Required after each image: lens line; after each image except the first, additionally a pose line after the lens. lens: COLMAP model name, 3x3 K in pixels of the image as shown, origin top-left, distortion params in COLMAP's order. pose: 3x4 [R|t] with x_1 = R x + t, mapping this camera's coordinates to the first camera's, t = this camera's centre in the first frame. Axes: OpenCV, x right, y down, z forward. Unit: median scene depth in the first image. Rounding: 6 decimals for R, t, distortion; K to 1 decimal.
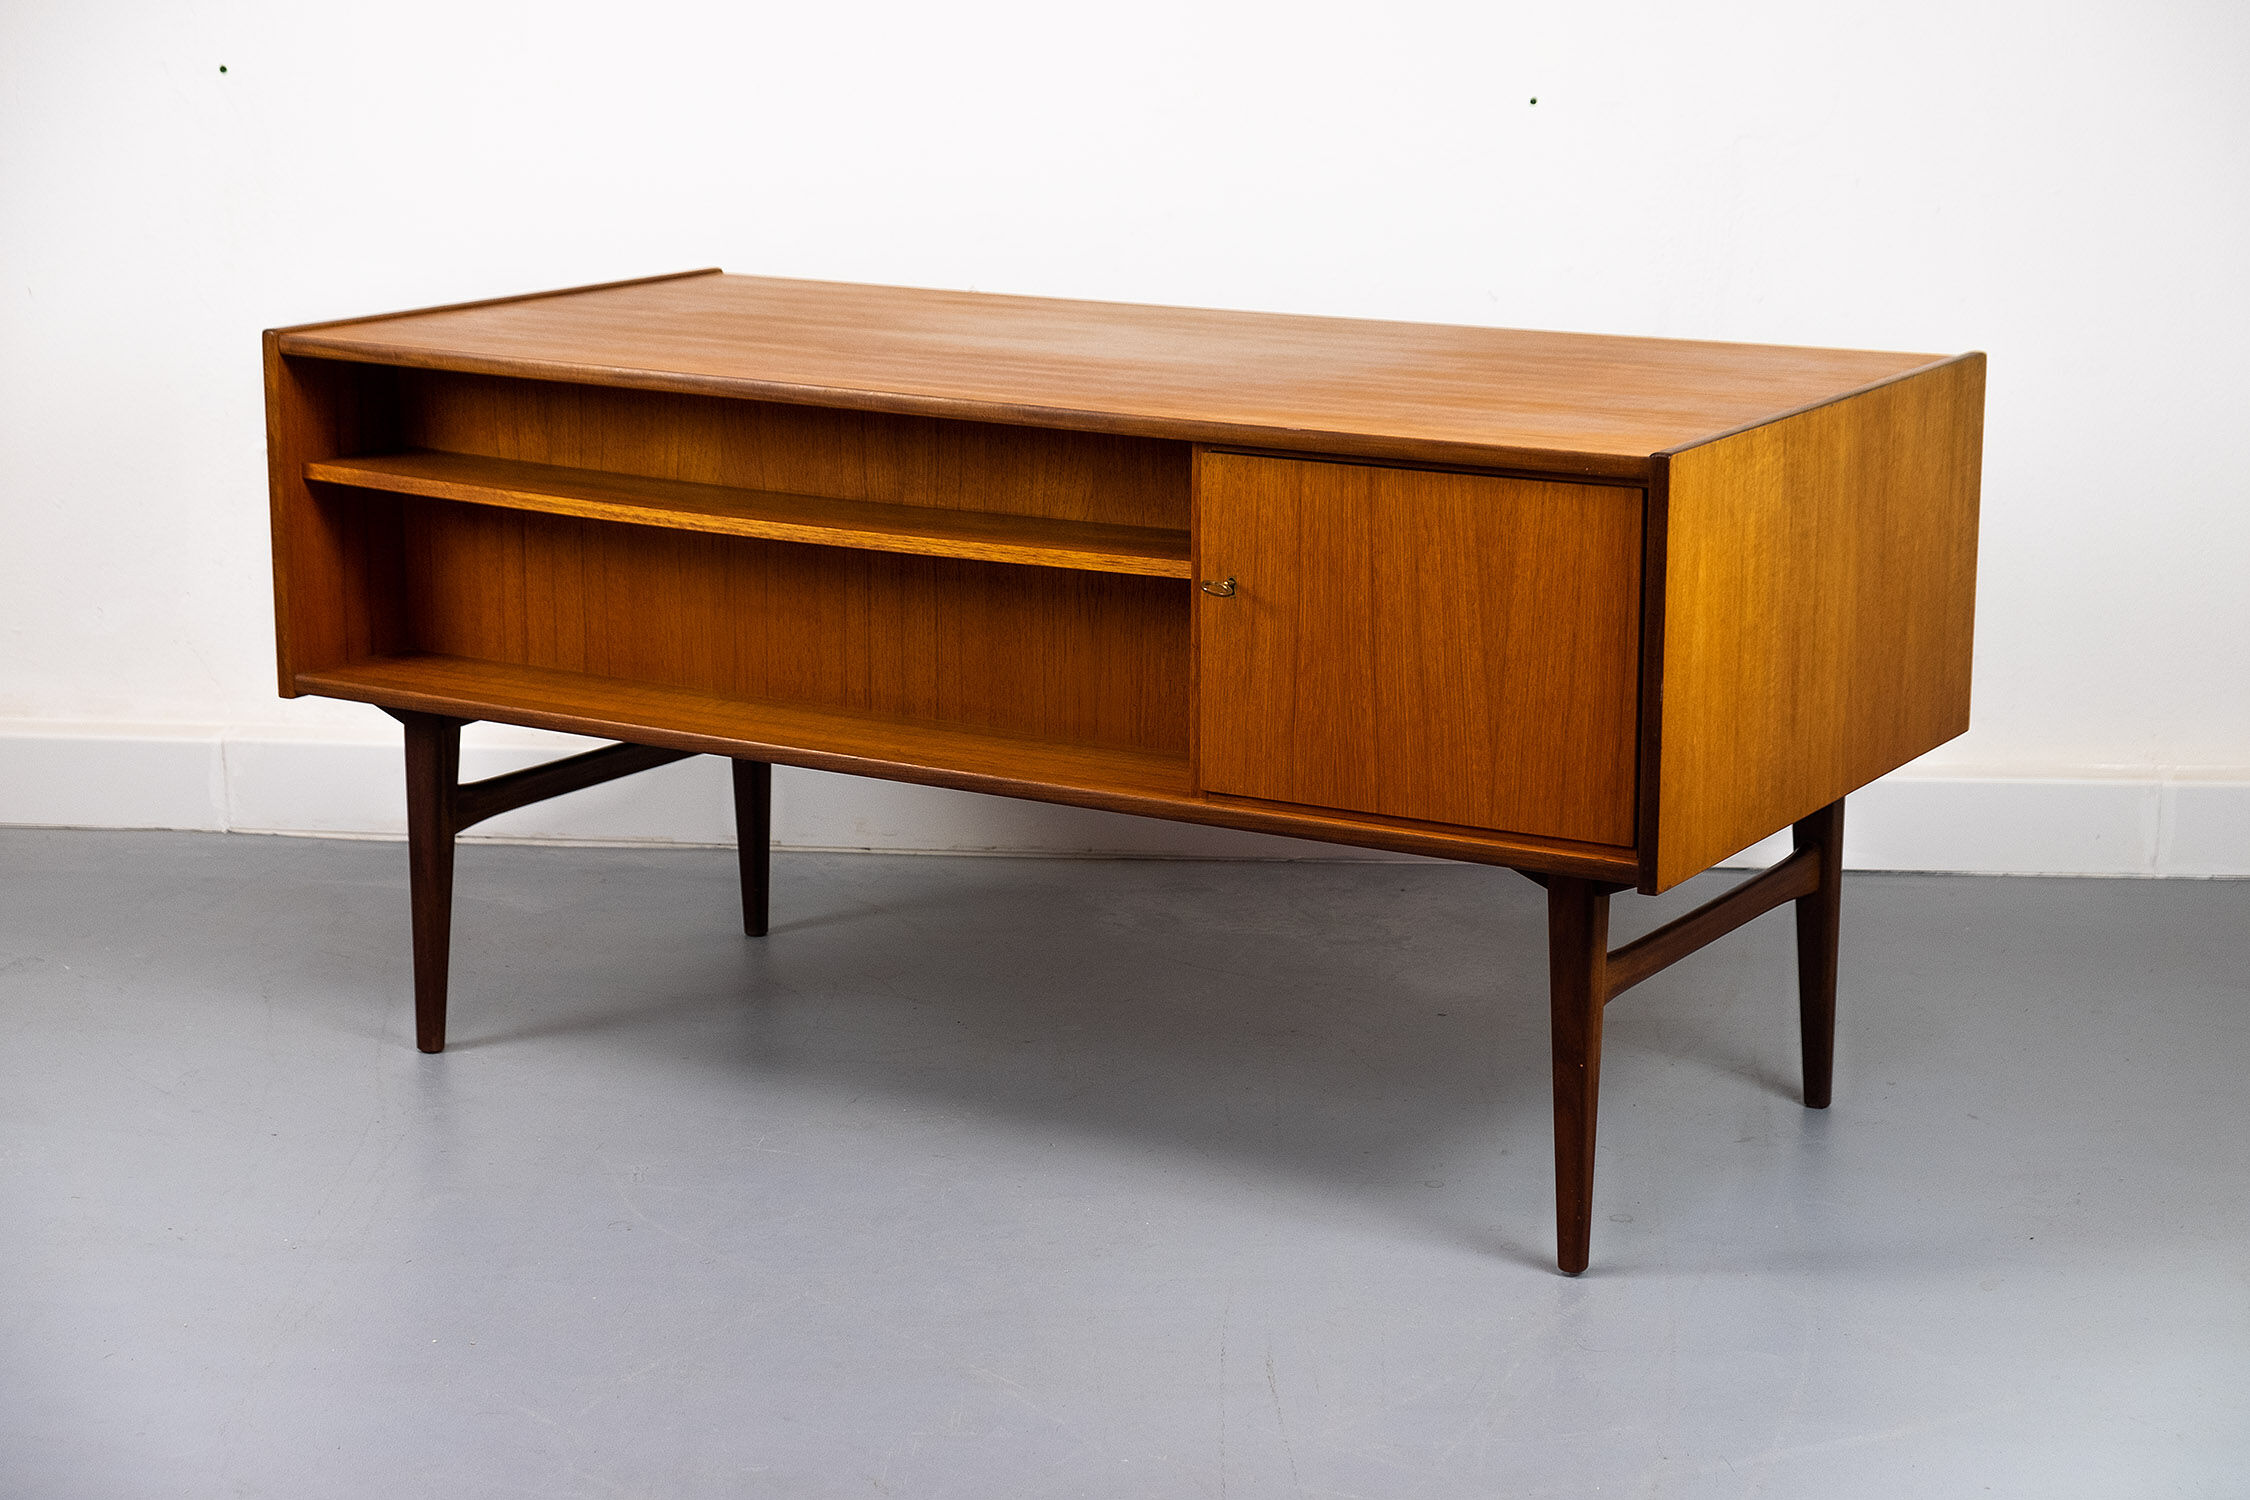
lens RADIAL K [[4120.6, 0, 1125.0], [0, 4120.6, 750.0], [0, 0, 1]] dist [0.133955, 0.068009]
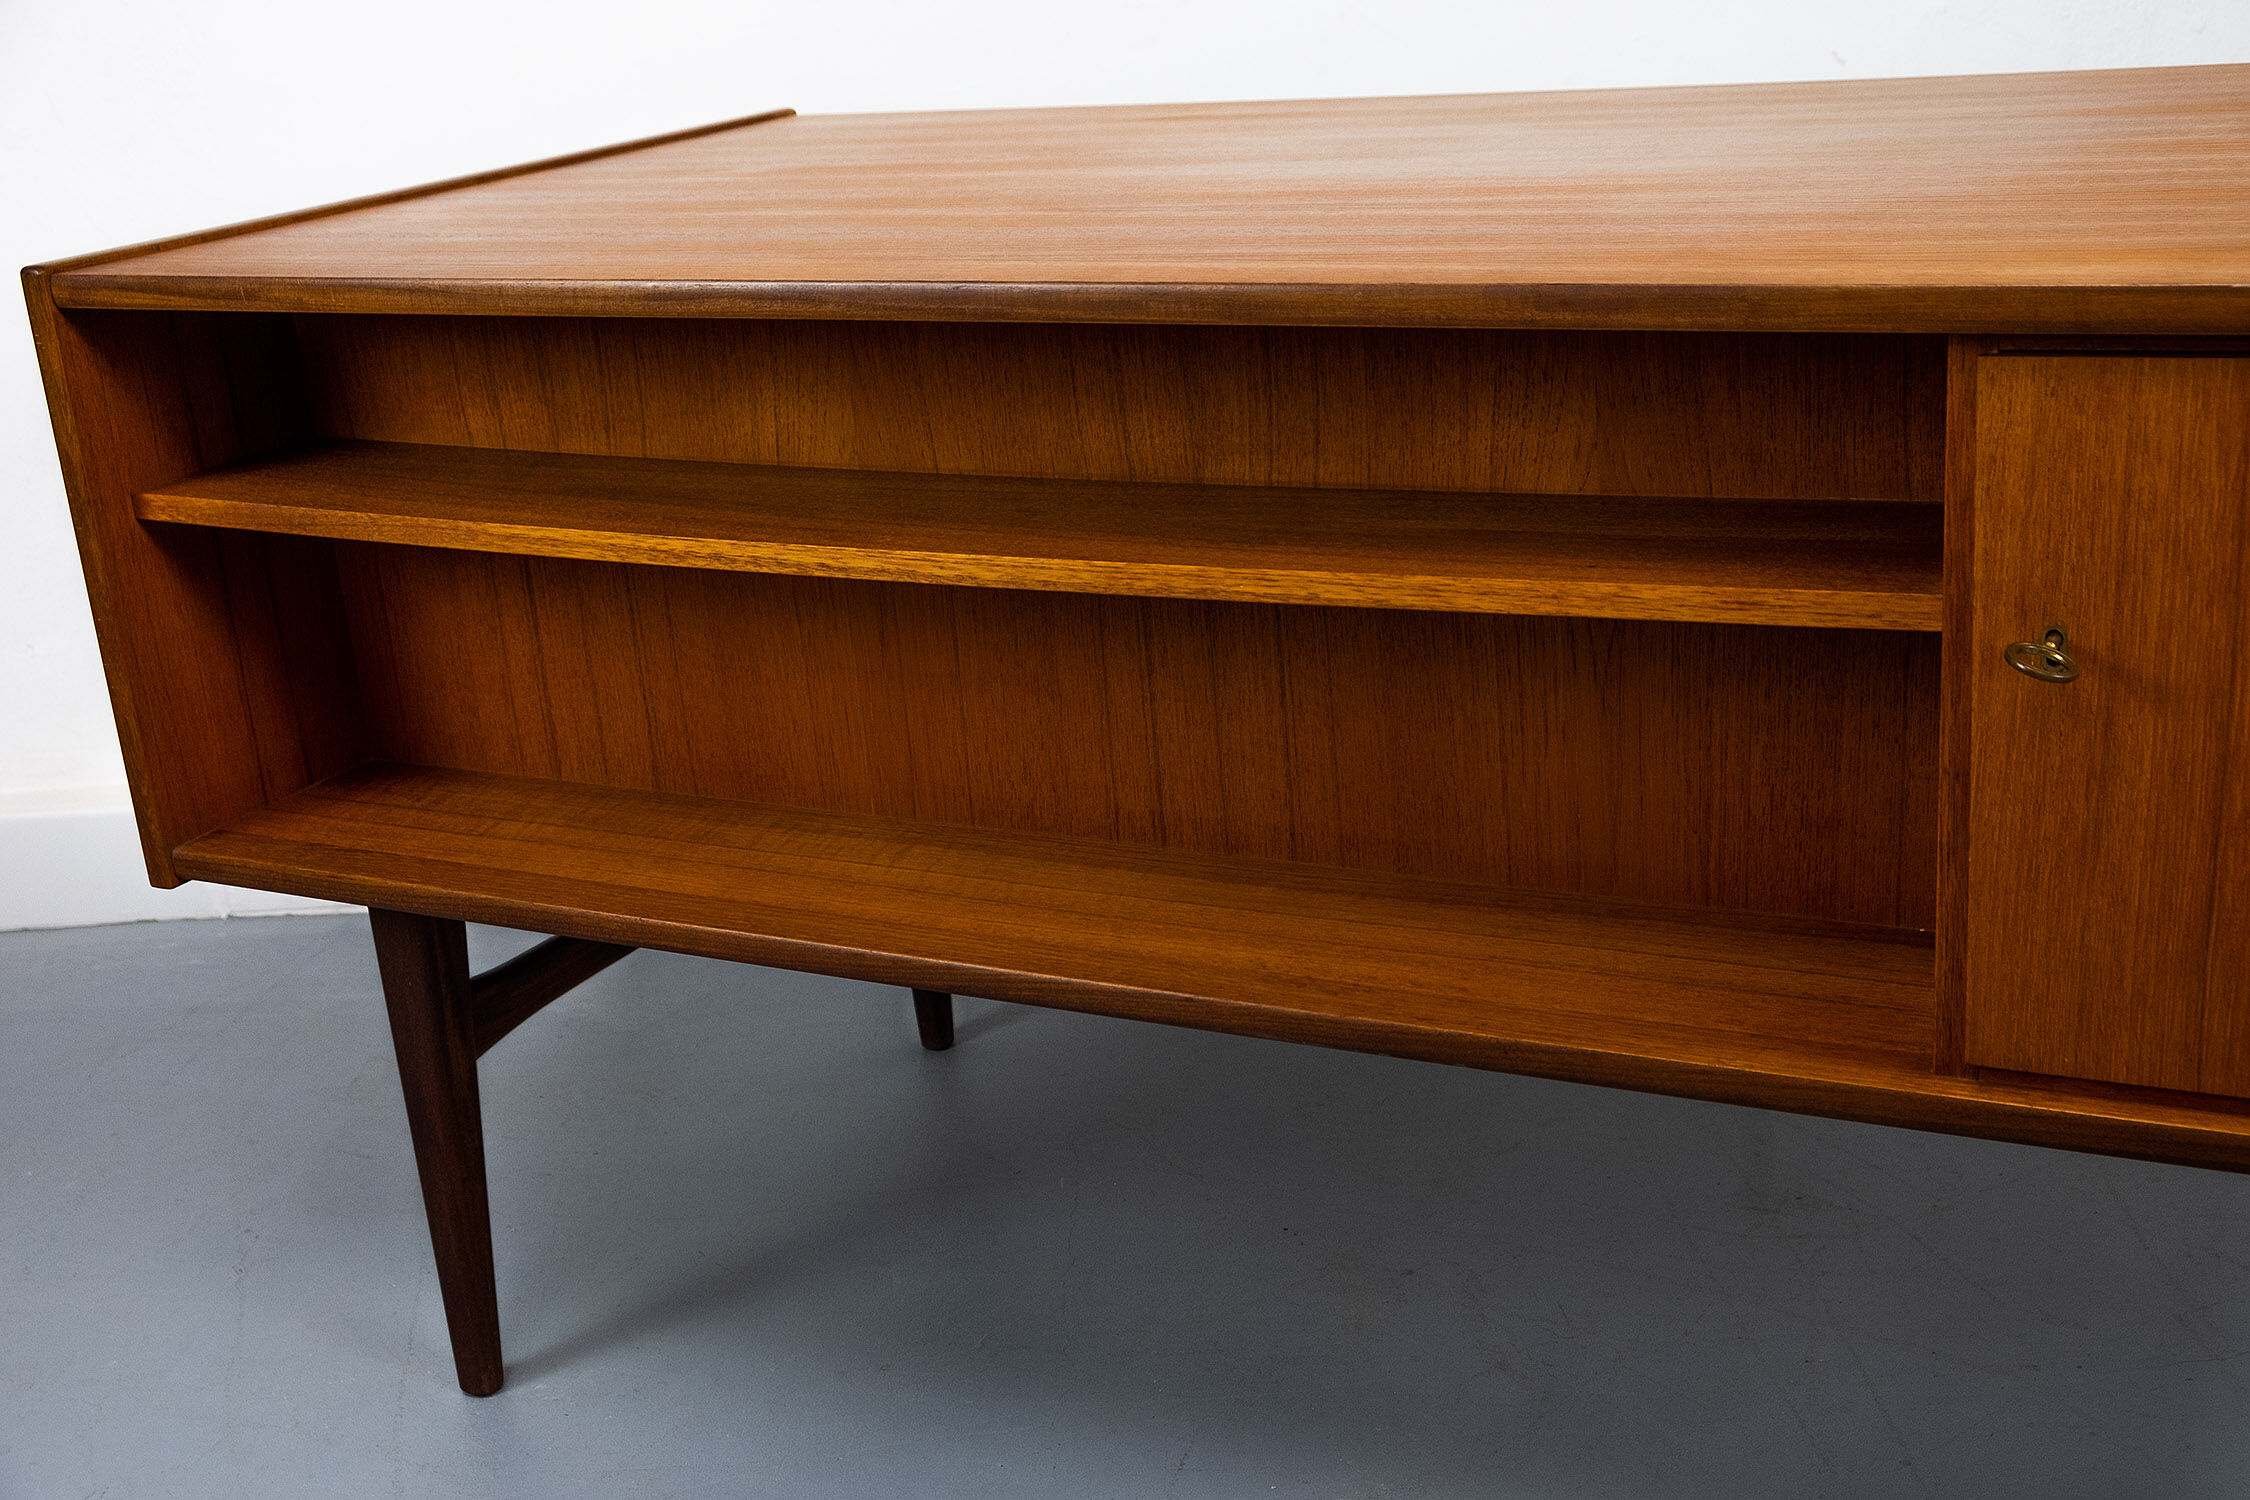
lens RADIAL K [[2738.6, 0, 1125.0], [0, 2738.6, 750.0], [0, 0, 1]] dist [-0.000865, 0.030214]
pose [[0.995073, -0.096745, 0.021677, -0.074412], [0.094074, 0.990367, 0.101609, -0.061602], [-0.031298, -0.099069, 0.994588, 0.632222]]
